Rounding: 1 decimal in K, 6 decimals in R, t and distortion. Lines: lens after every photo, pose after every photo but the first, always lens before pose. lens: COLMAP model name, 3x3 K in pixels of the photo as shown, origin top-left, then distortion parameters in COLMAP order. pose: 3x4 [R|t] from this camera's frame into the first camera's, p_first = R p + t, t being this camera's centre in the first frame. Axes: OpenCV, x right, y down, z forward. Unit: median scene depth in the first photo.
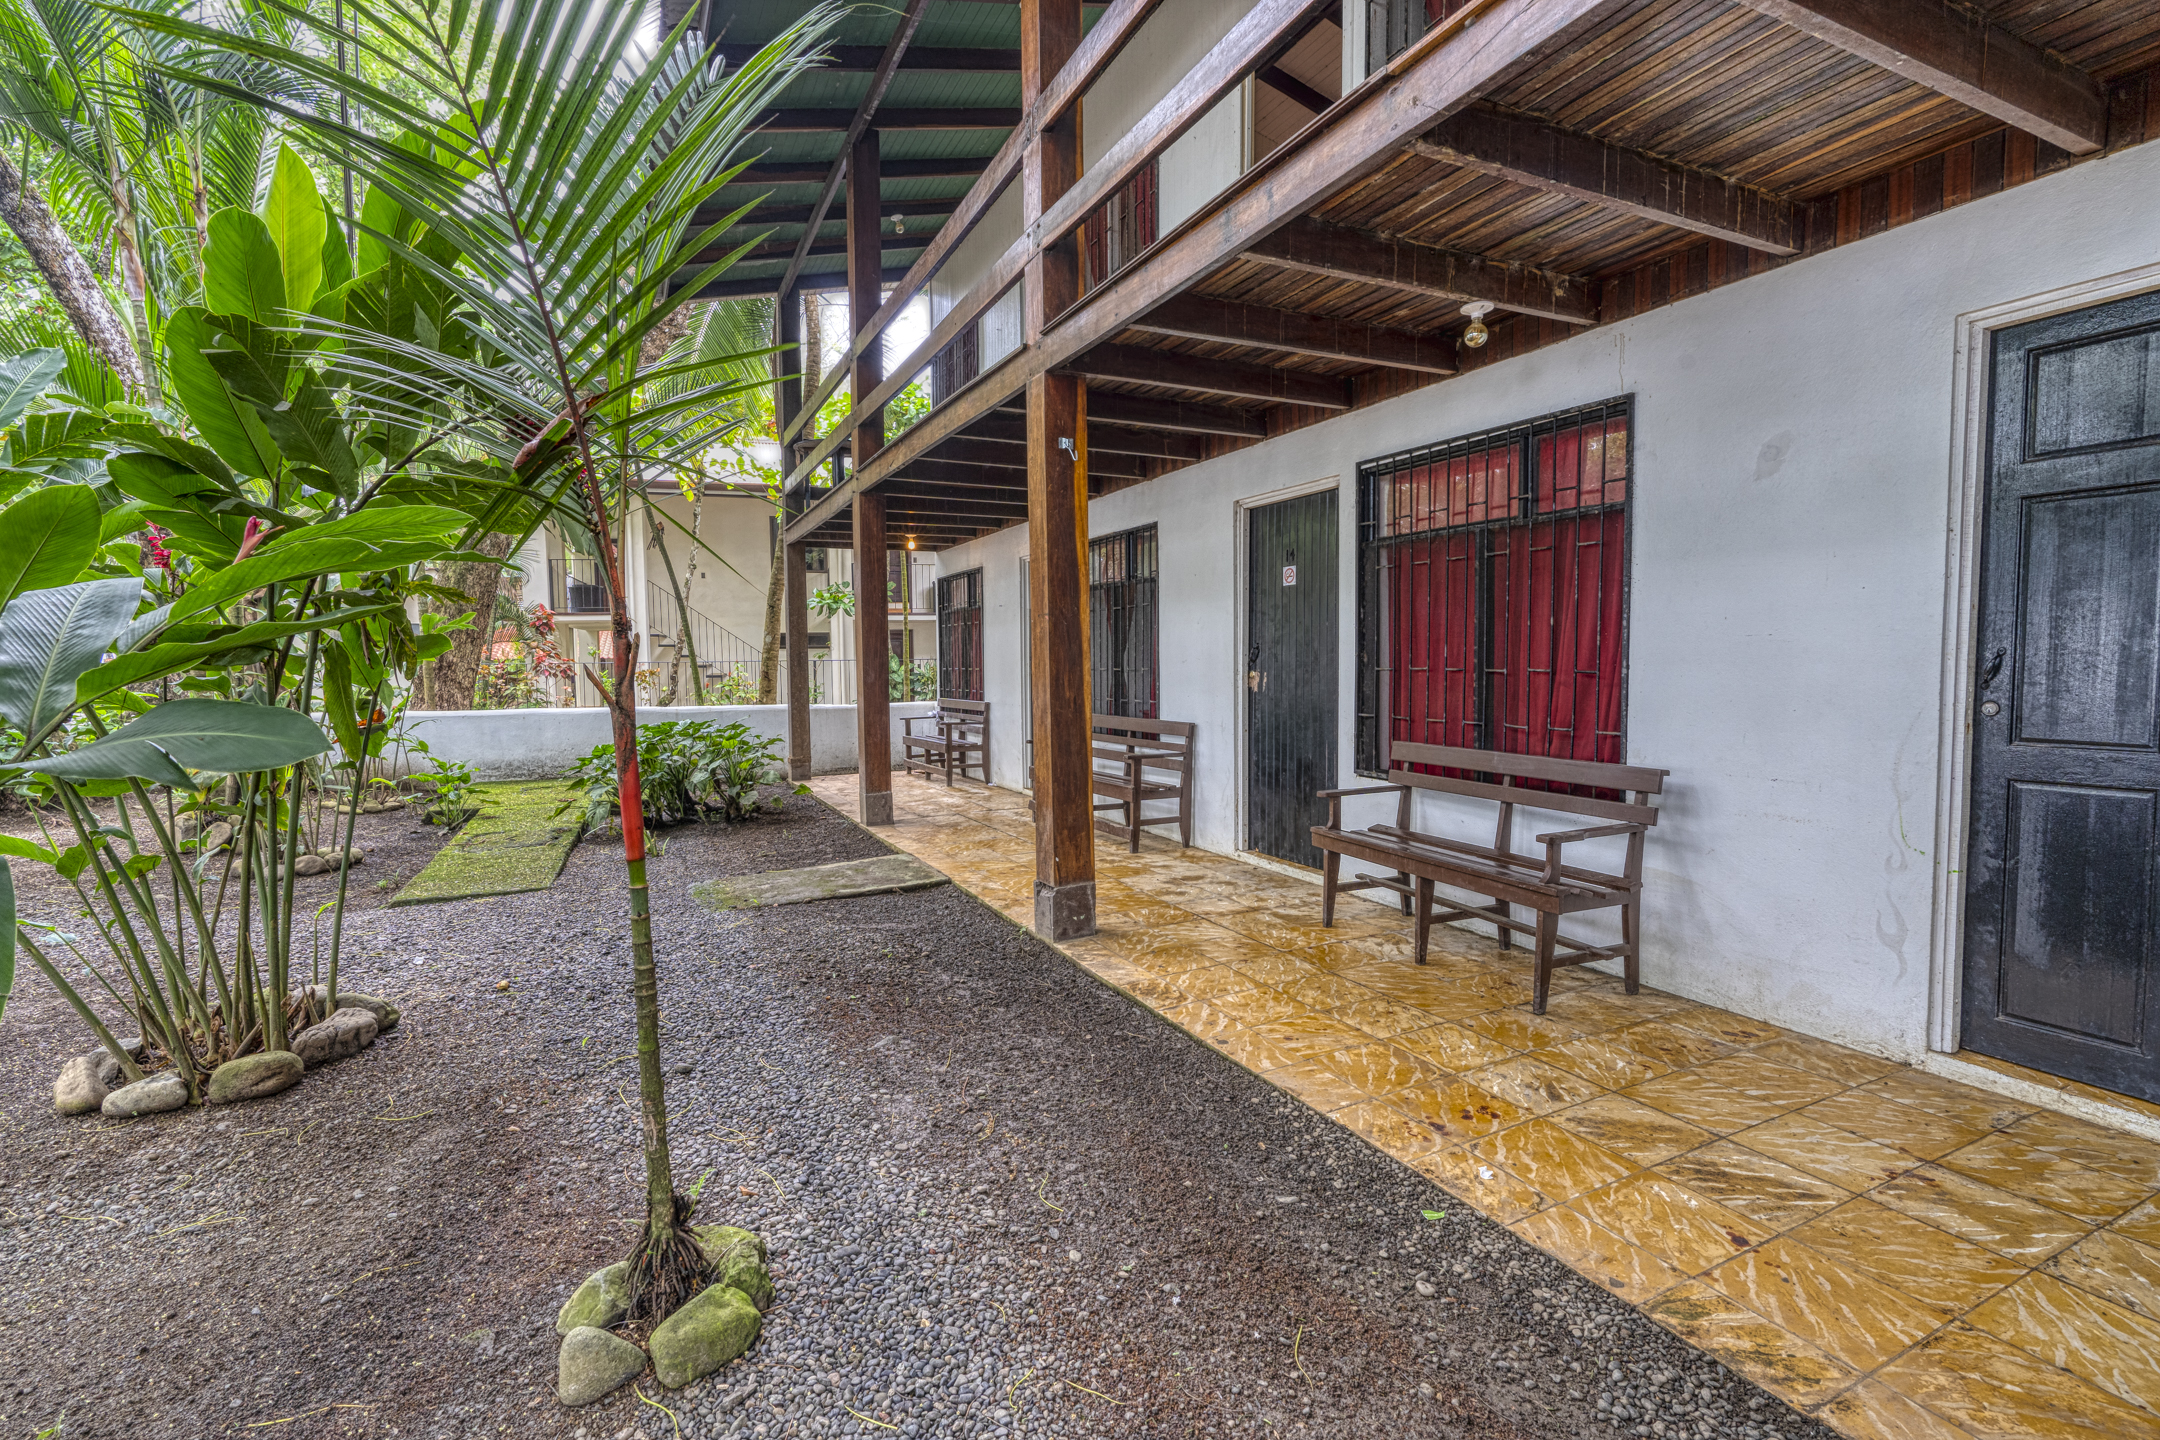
lens RADIAL K [[988.8, 0, 1085.7], [0, 988.8, 717.9], [0, 0, 1]] dist [-0.002438, -0.000300]
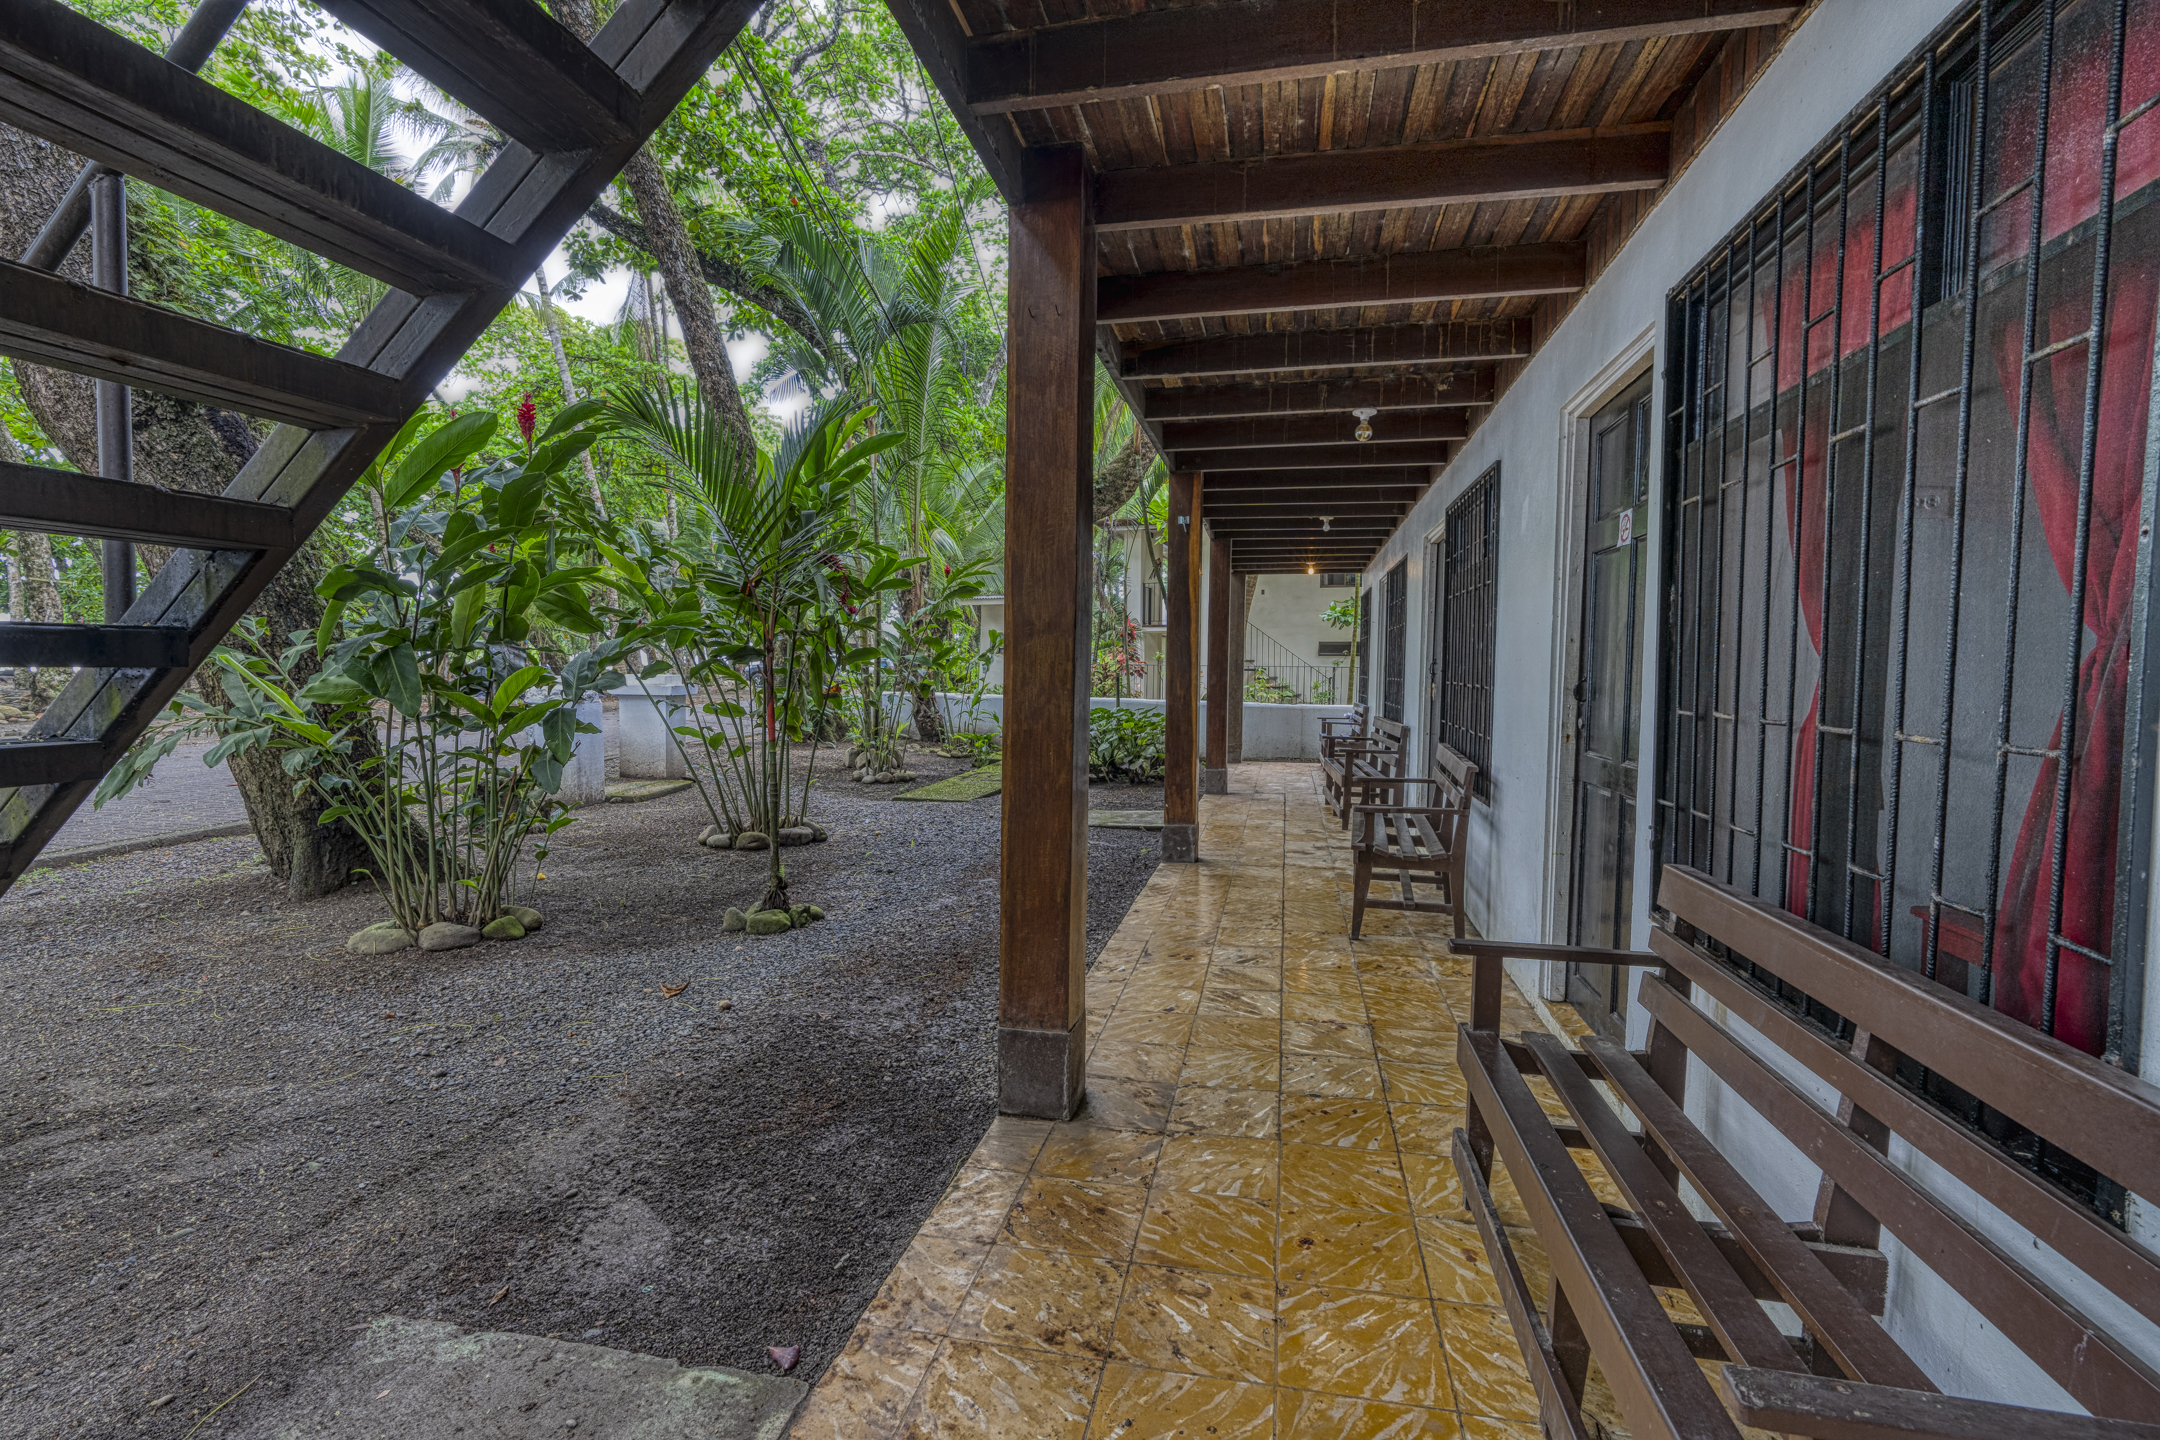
lens RADIAL K [[988.8, 0, 1073.8], [0, 988.8, 717.1], [0, 0, 1]] dist [-0.002438, -0.000300]
pose [[0.781988, 0.051109, -0.621194, 1.201517], [-0.055097, 0.998399, 0.012785, 0.002045], [0.620853, 0.024228, 0.783552, -0.363012]]
